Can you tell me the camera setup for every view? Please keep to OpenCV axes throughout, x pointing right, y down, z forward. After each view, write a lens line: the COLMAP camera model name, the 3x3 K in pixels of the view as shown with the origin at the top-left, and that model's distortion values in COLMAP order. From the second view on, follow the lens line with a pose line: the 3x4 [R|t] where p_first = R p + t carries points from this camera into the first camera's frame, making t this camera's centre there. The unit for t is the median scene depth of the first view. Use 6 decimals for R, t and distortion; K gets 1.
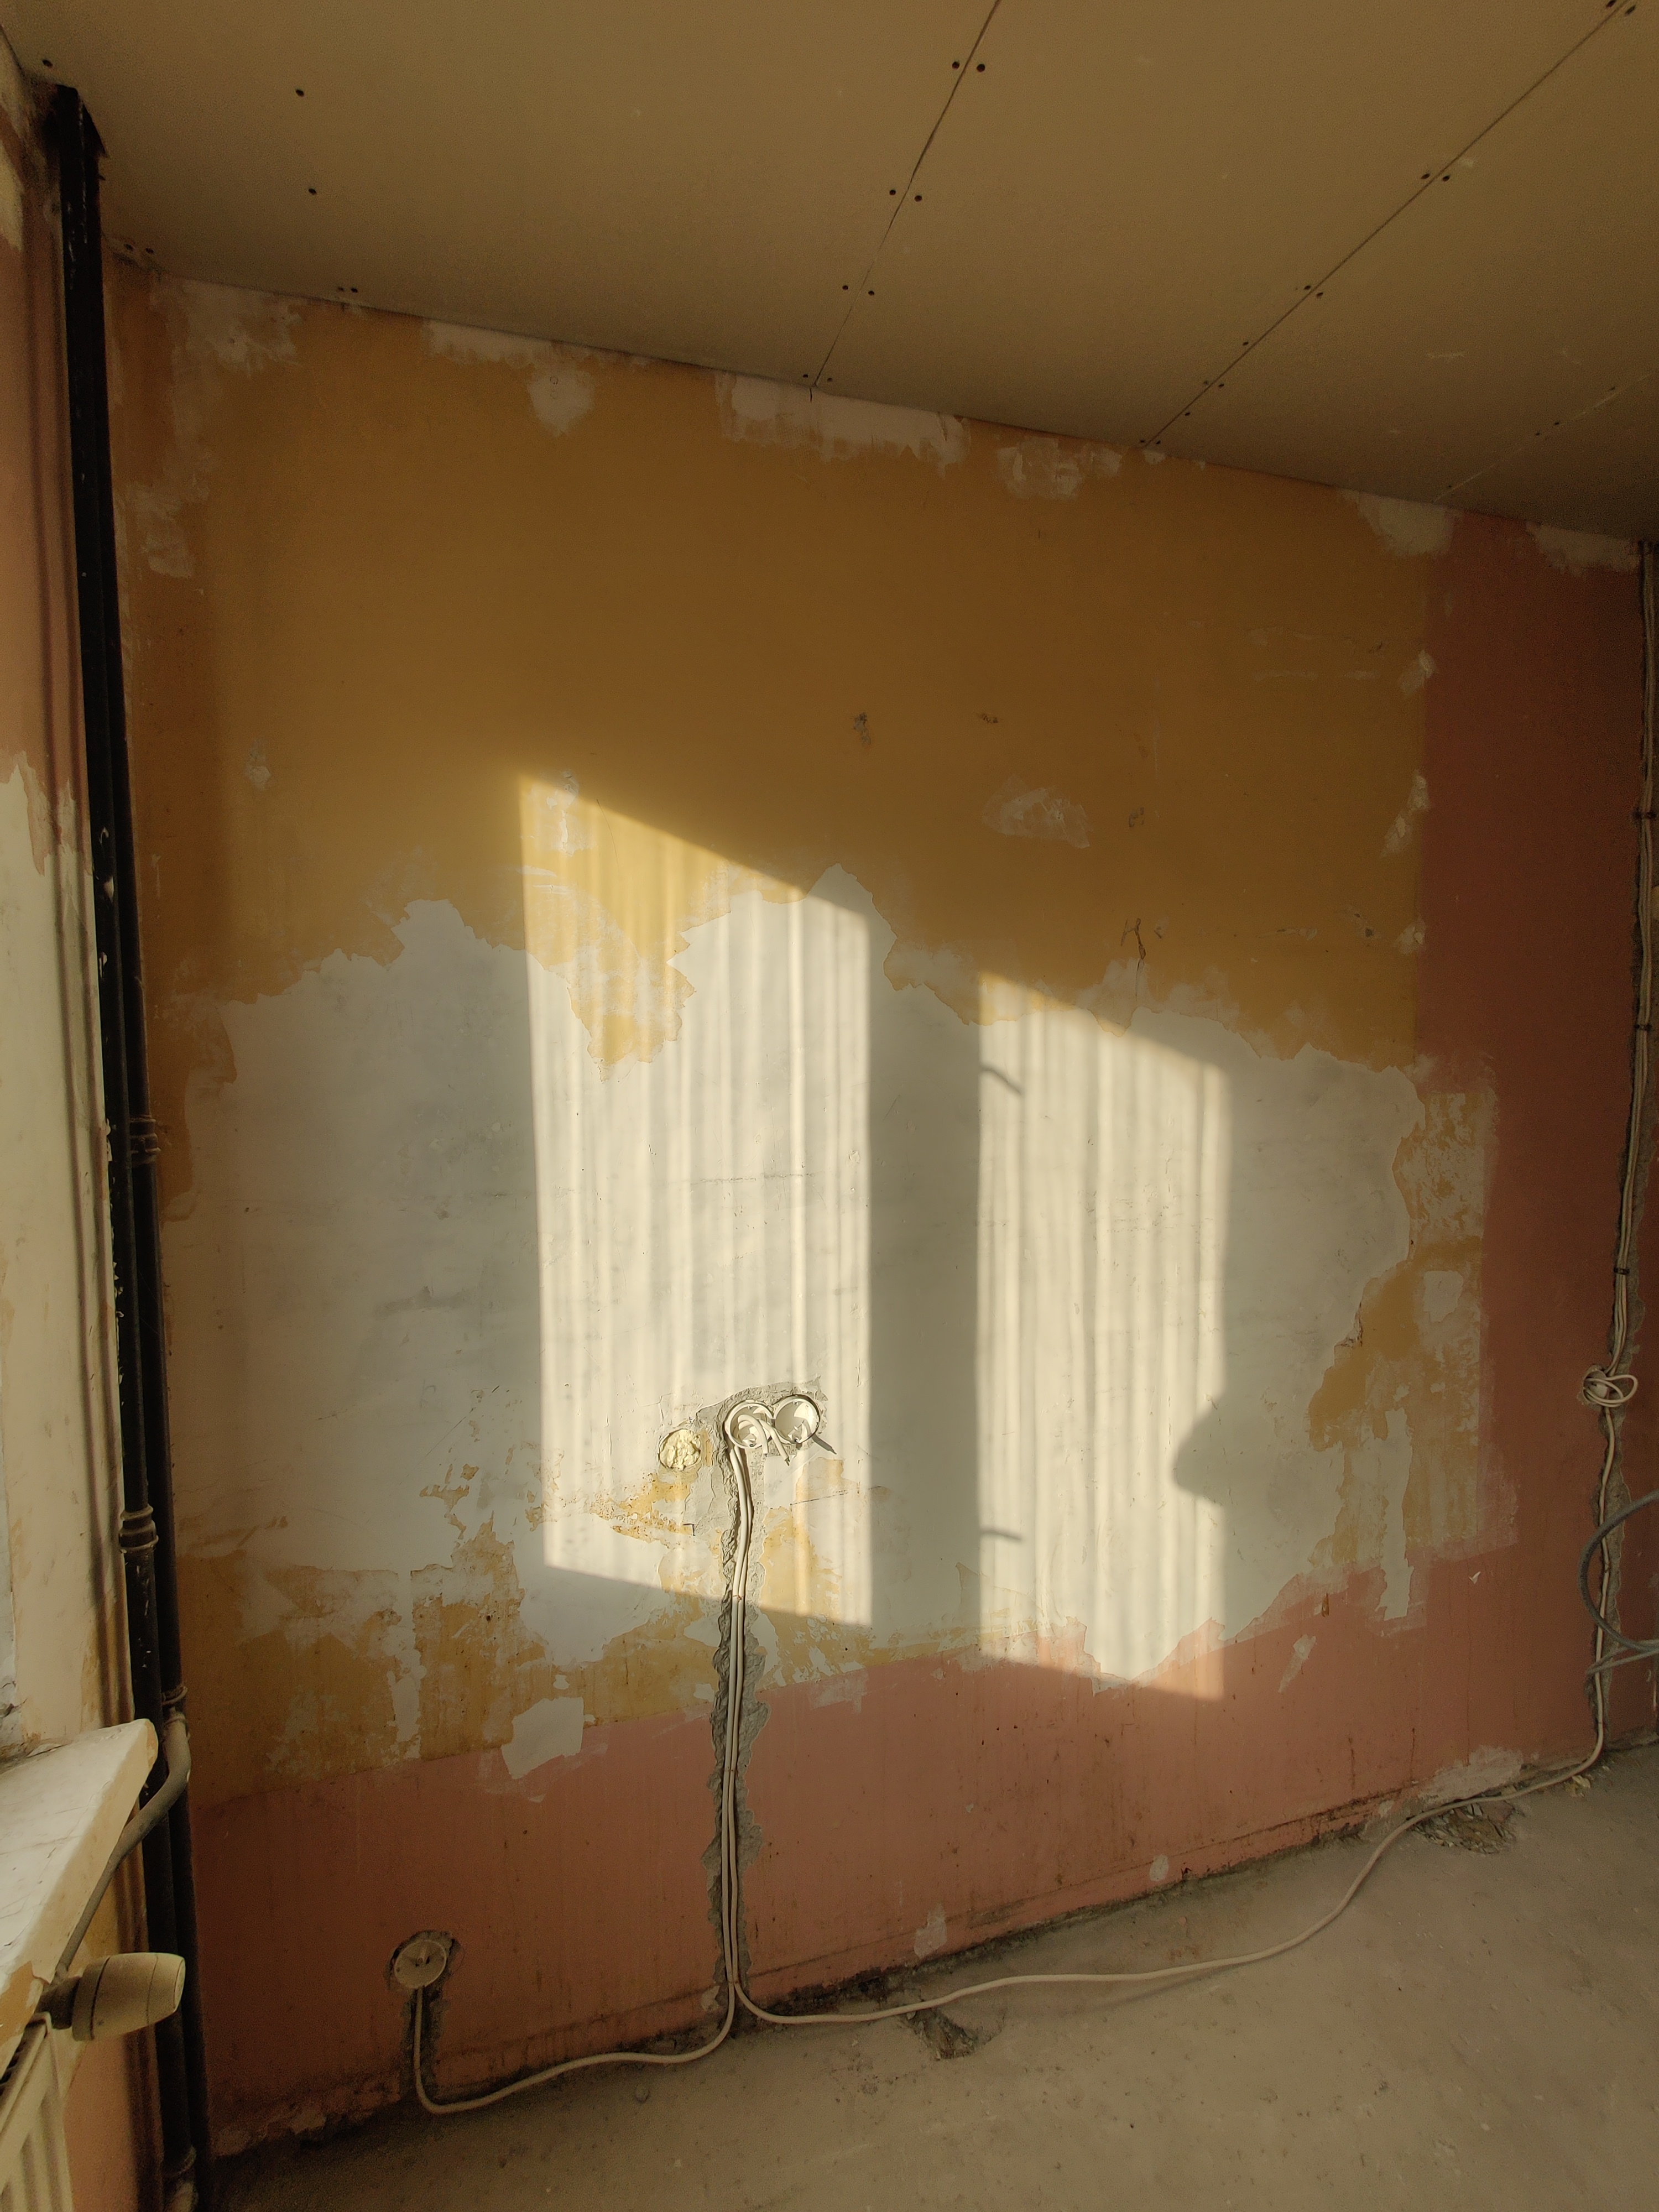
lens RADIAL K [[1037.3, 0, 832.2], [0, 1037.3, 1103.5], [0, 0, 1]] dist [0.010331, -0.007216]
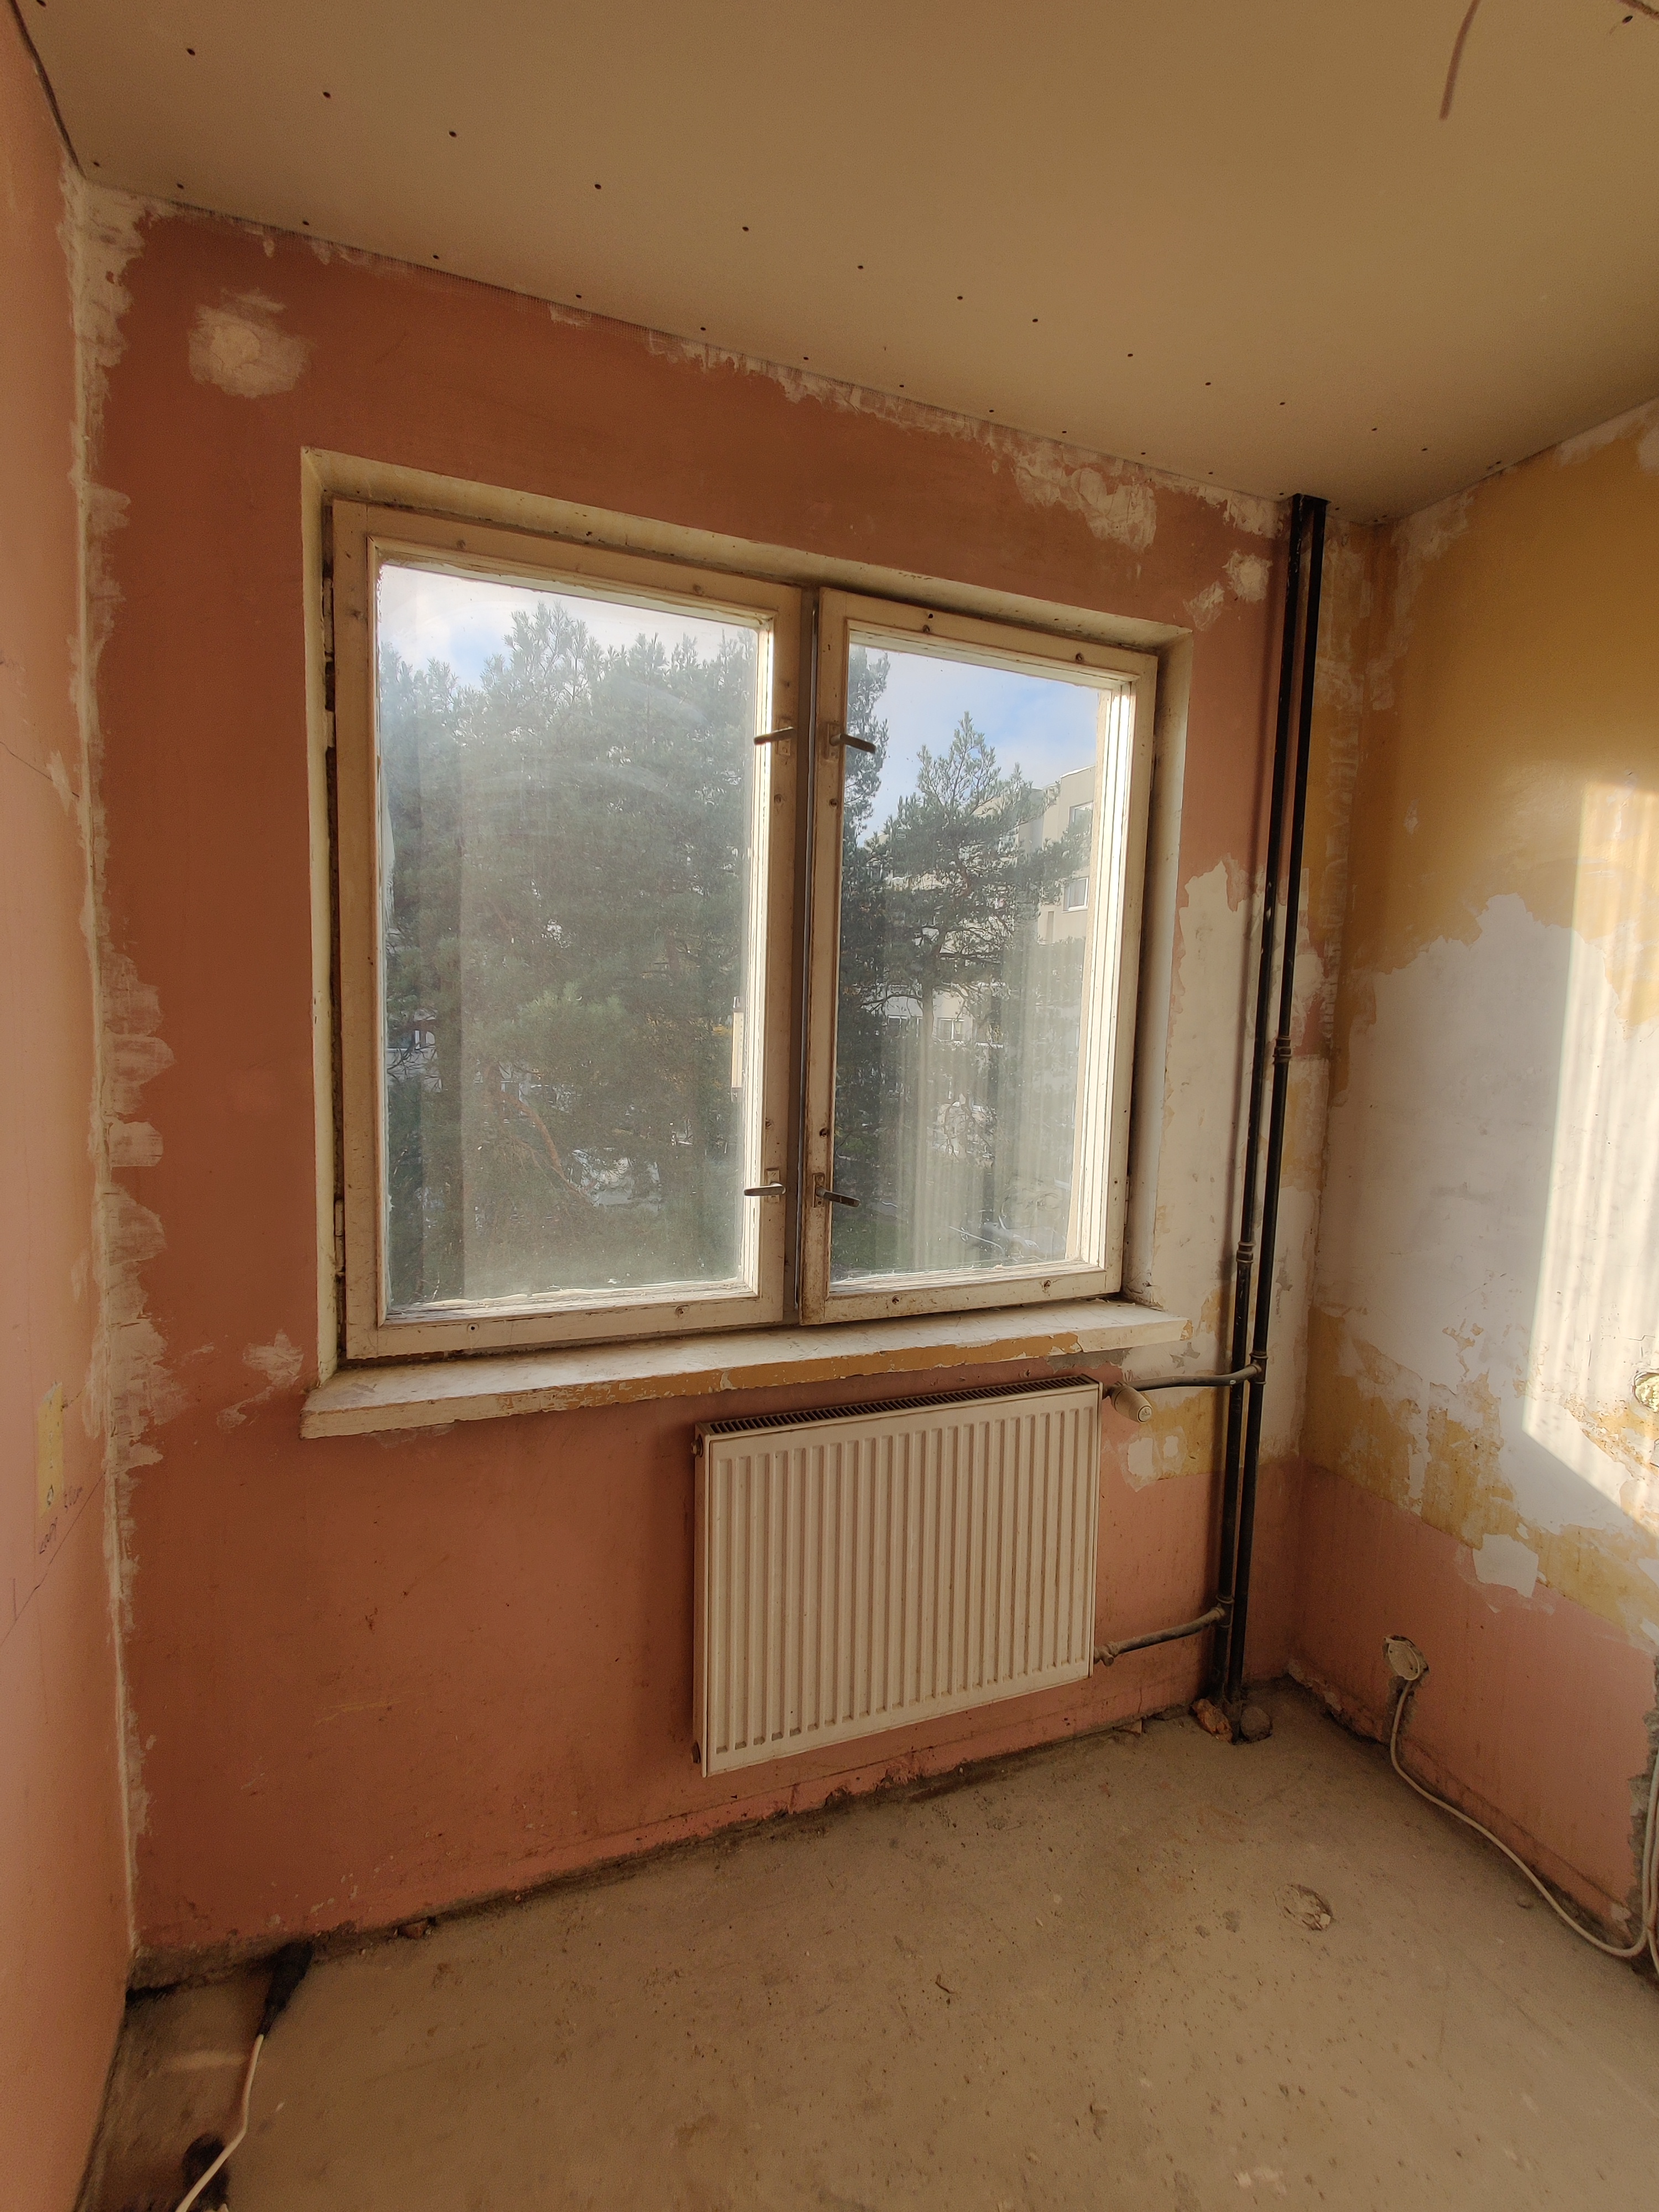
lens RADIAL K [[1037.3, 0, 833.1], [0, 1037.3, 1103.5], [0, 0, 1]] dist [0.010331, -0.007216]
pose [[0.082270, 0.111830, -0.990316, 0.839018], [-0.091374, 0.990345, 0.104243, 0.007846], [0.992412, 0.081913, 0.091694, 0.047054]]
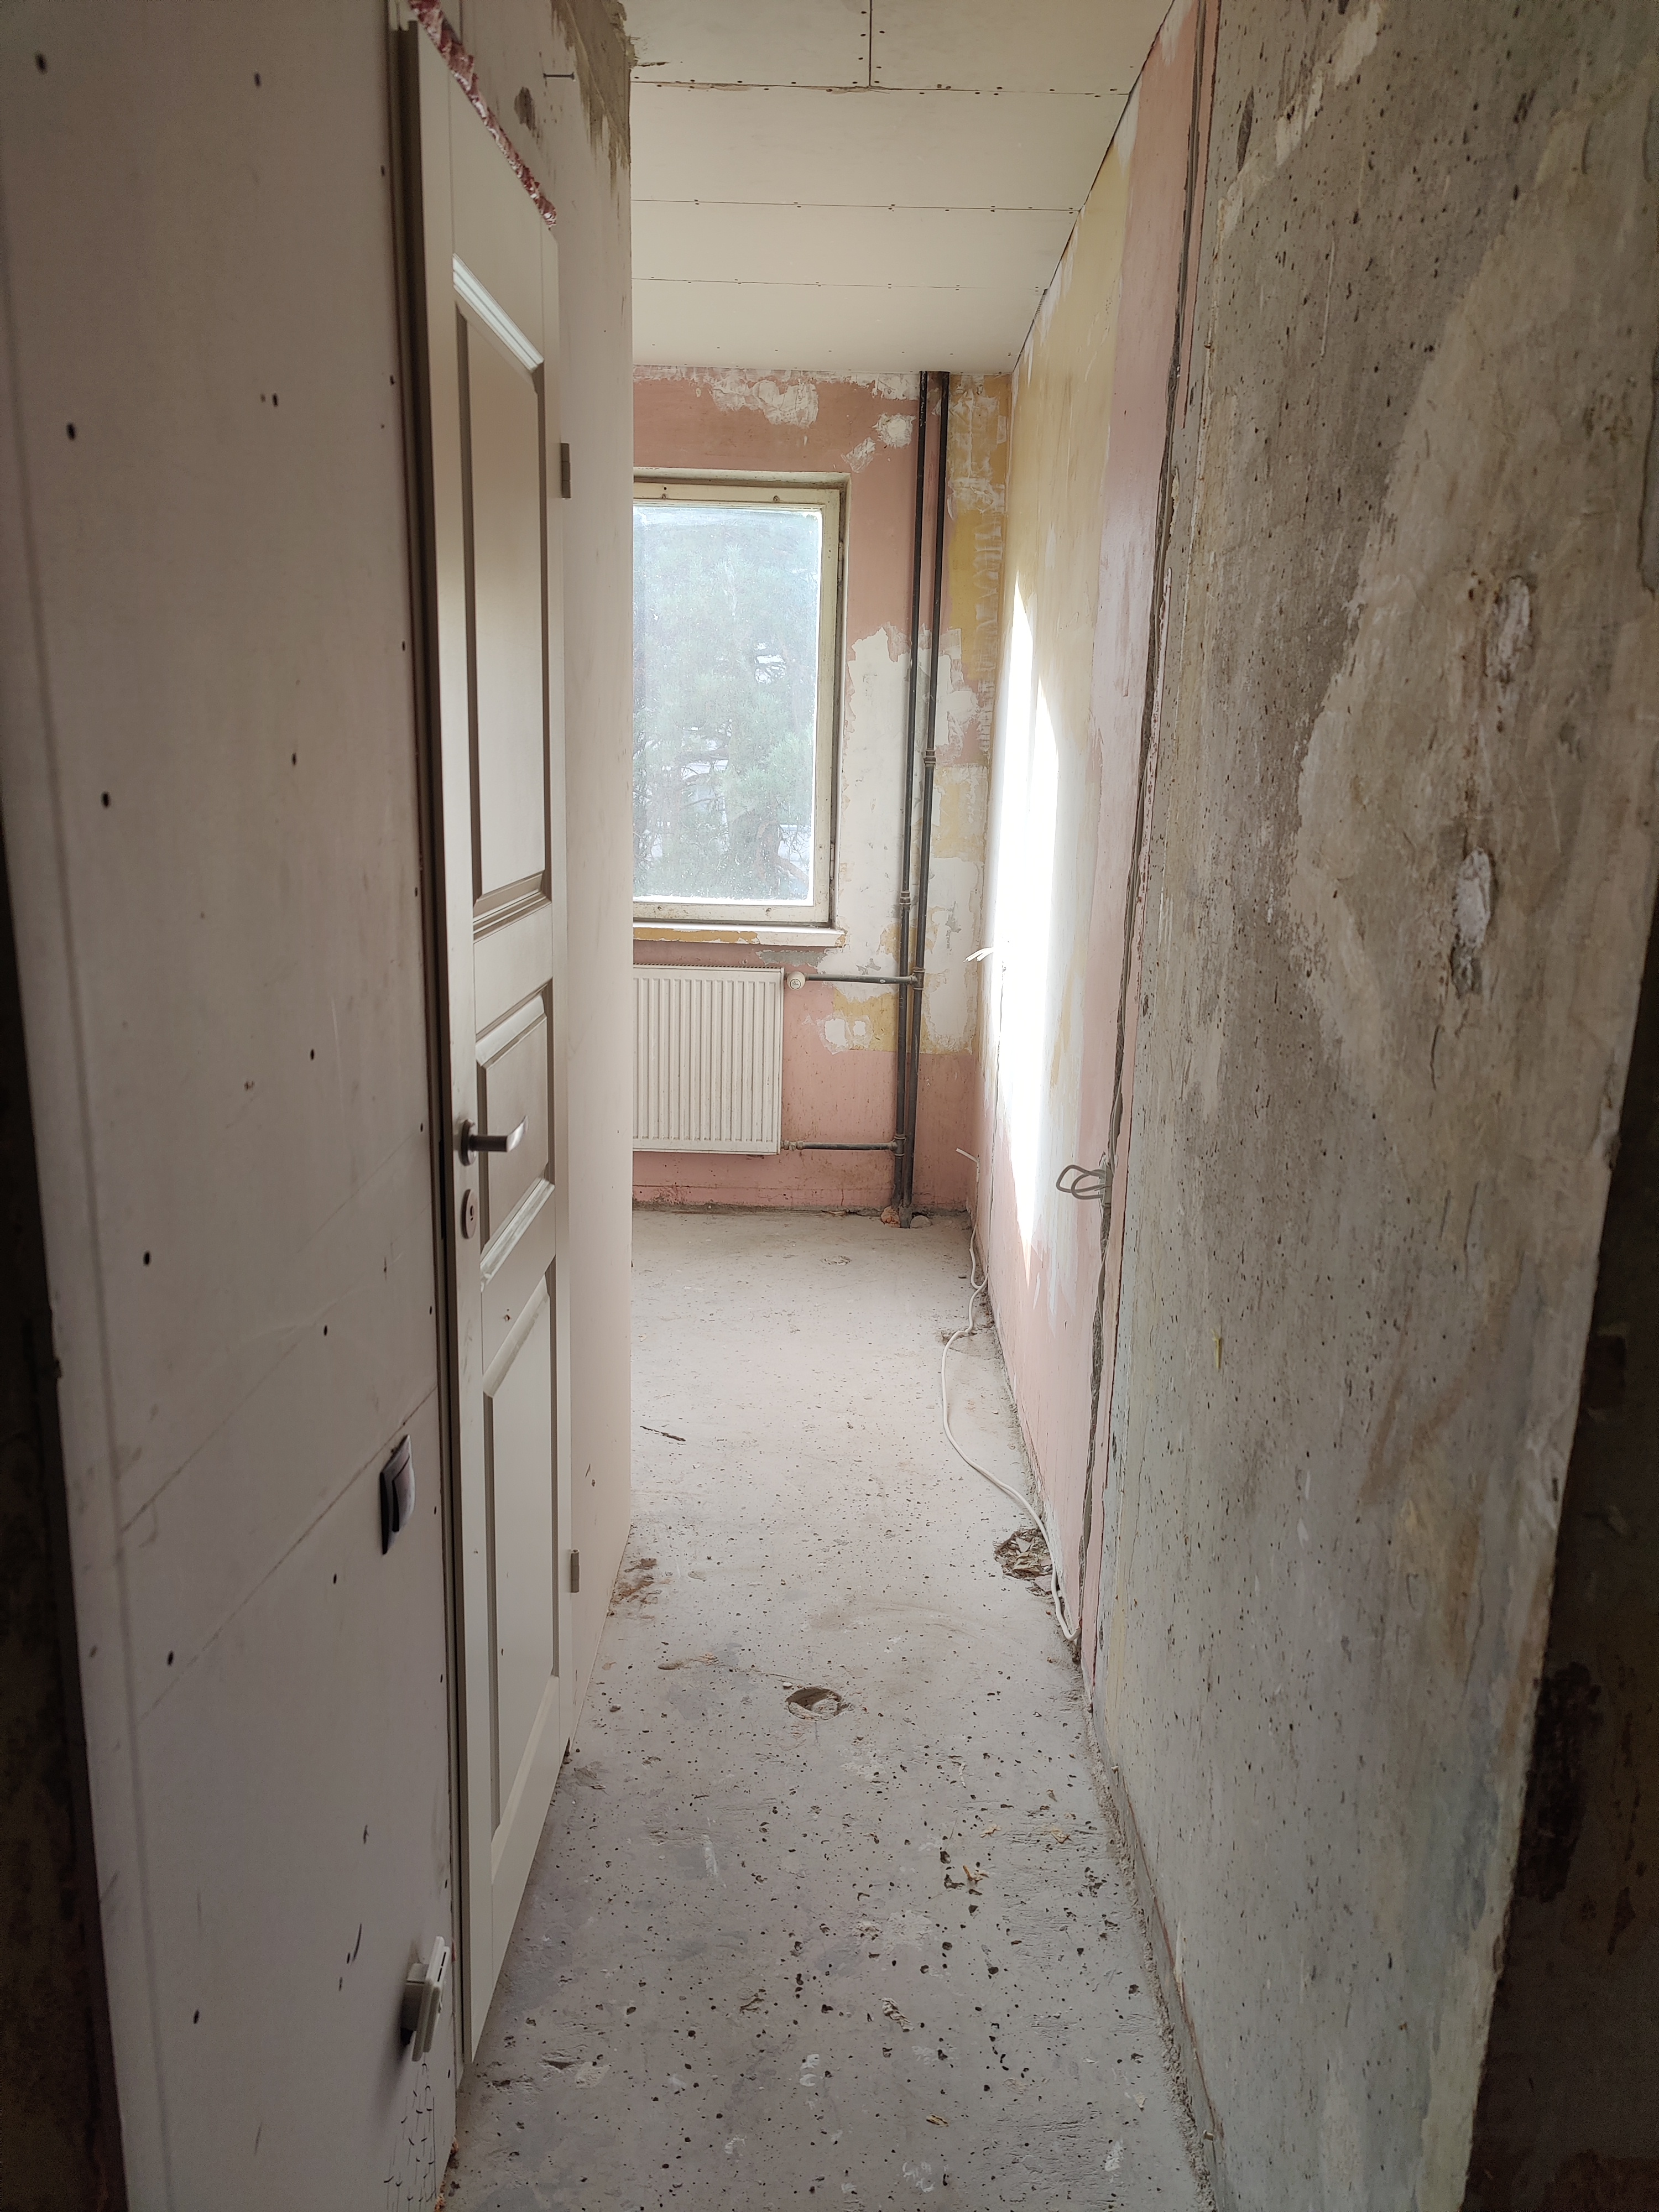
lens RADIAL K [[1648.8, 0, 841.8], [0, 1648.8, 1118.4], [0, 0, 1]] dist [0.059816, -0.039509]
pose [[-0.310063, 0.218273, -0.925320, 2.716209], [-0.080793, 0.963718, 0.254403, -0.103651], [0.947277, 0.153641, -0.281179, 1.621101]]
